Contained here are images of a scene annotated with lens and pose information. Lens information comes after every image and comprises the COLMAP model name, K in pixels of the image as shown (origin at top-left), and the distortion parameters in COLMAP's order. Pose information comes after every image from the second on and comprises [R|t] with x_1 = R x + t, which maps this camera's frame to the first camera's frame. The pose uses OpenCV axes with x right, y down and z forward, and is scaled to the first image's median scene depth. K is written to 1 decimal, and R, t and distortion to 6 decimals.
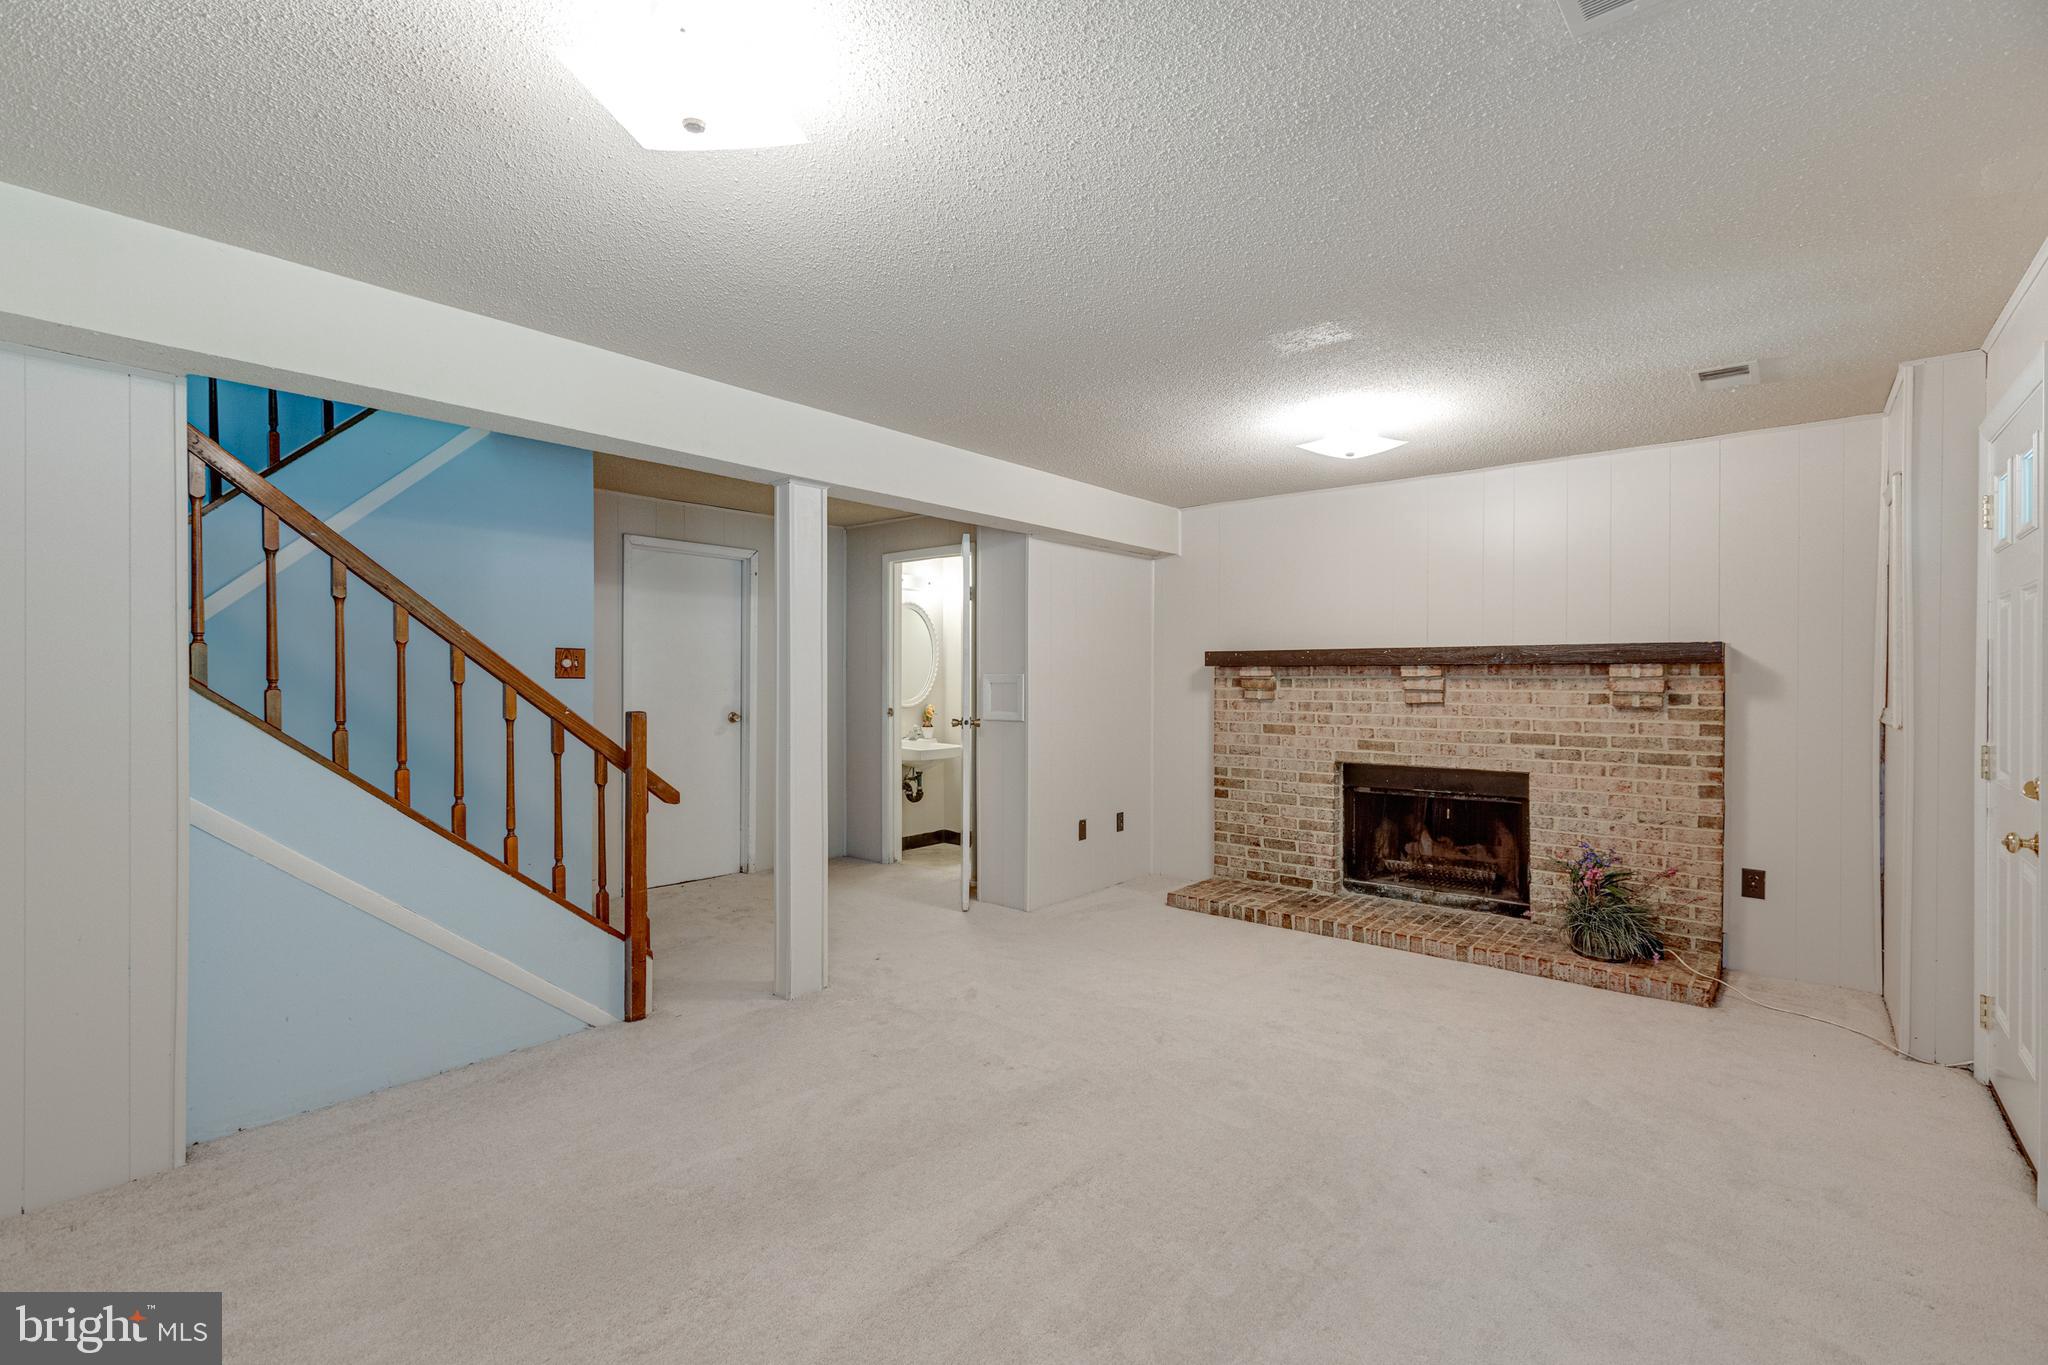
lens RADIAL K [[911.0, 0, 1021.9], [0, 911.0, 686.2], [0, 0, 1]] dist [0.003927, -0.000584]
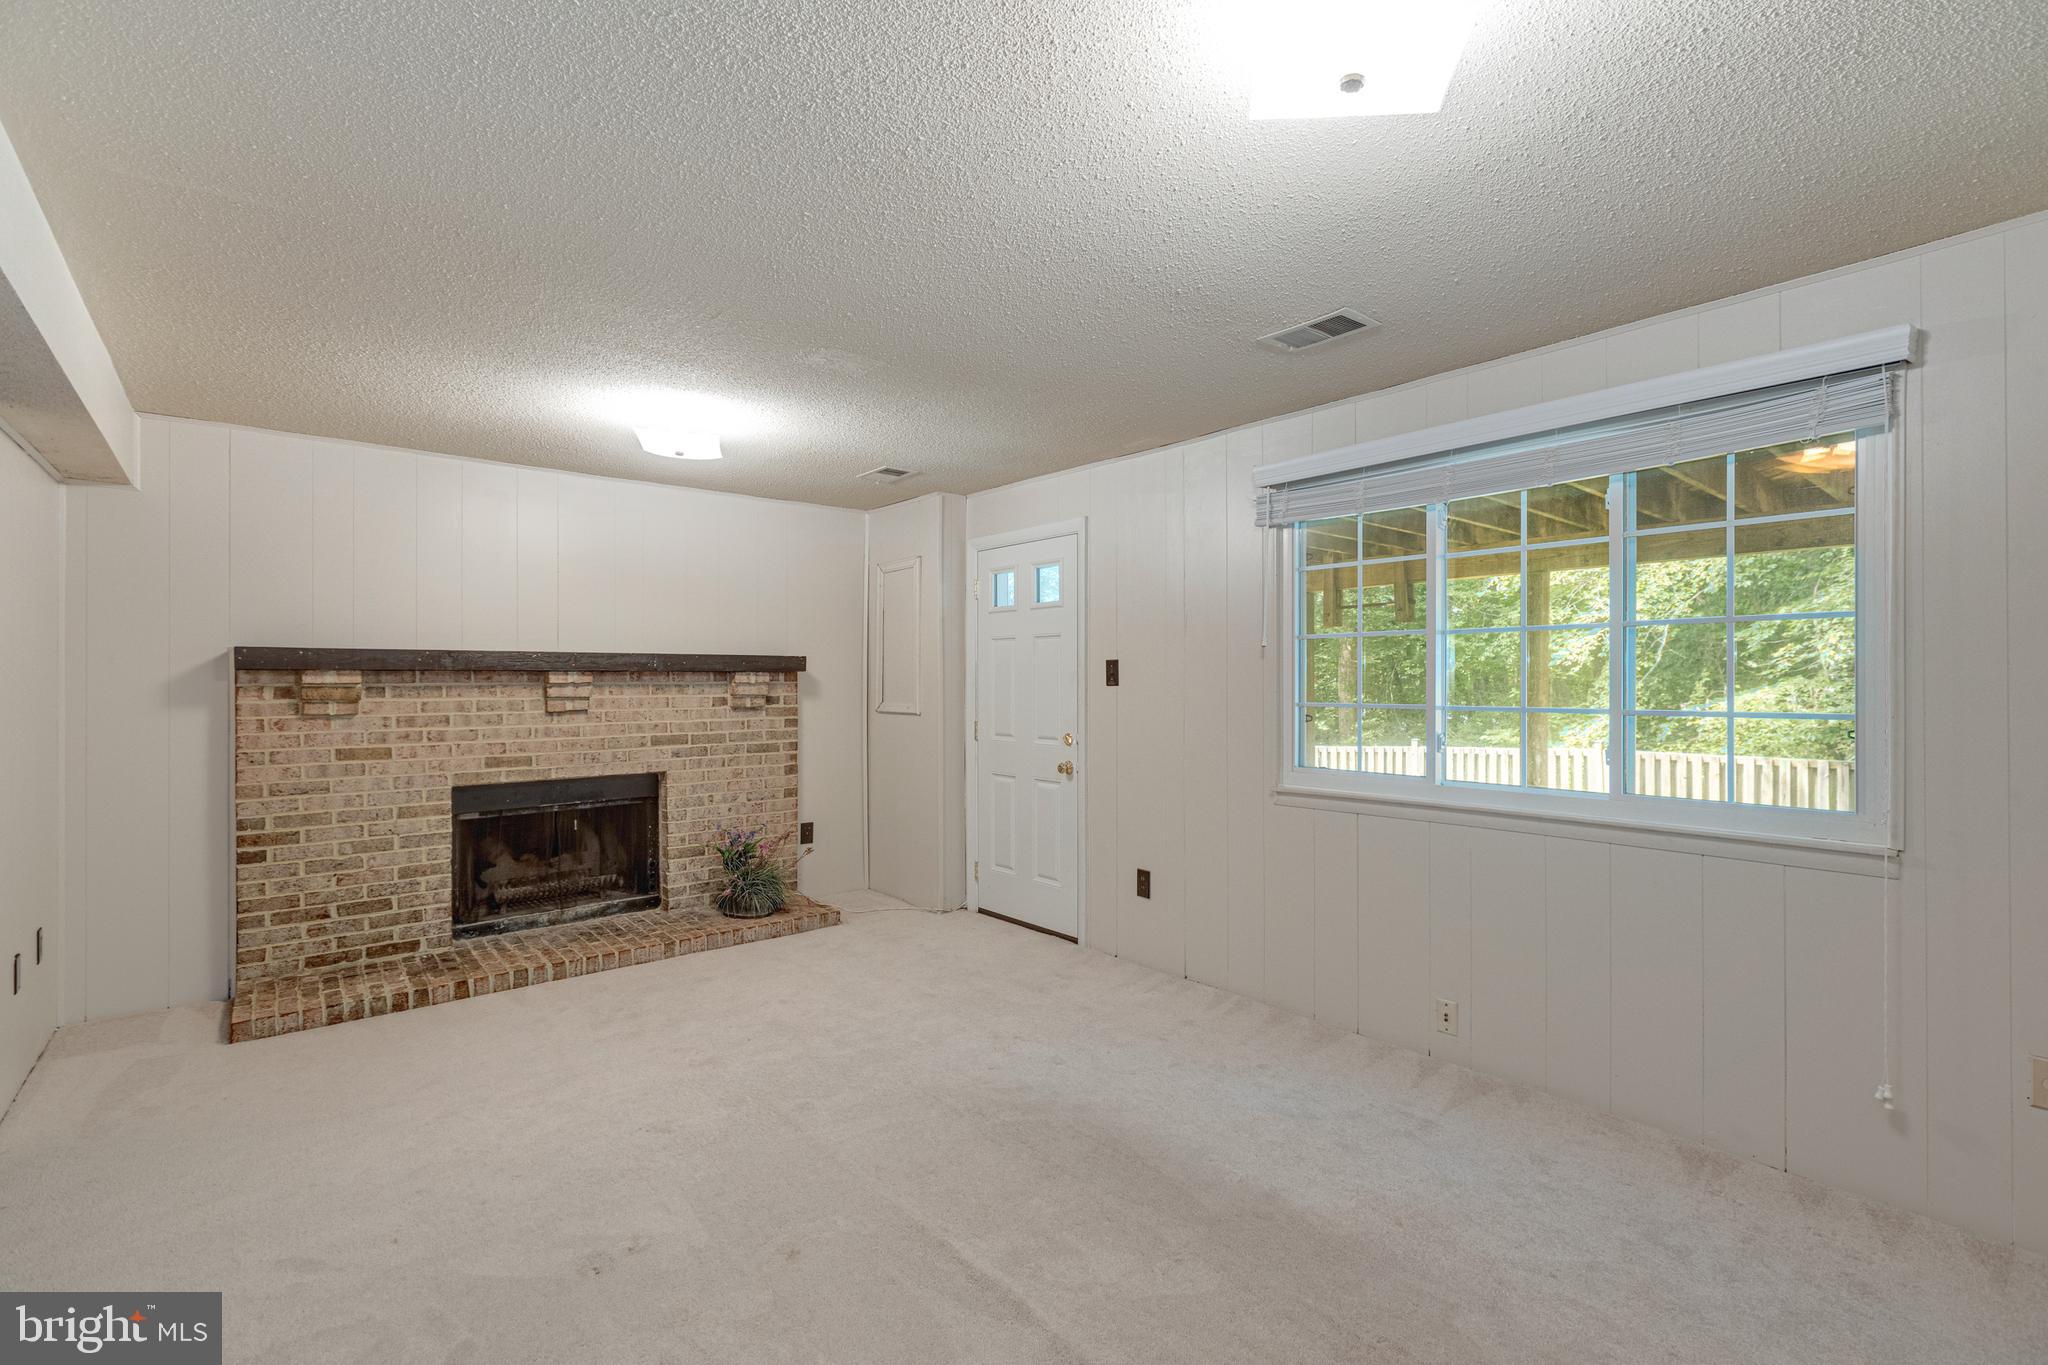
lens RADIAL K [[911.0, 0, 1020.0], [0, 911.0, 679.6], [0, 0, 1]] dist [0.003927, -0.000584]
pose [[0.170805, 0.001381, 0.985304, -0.414078], [0.014922, 0.999881, -0.003988, -0.003474], [-0.985192, 0.015384, 0.170764, 0.375971]]
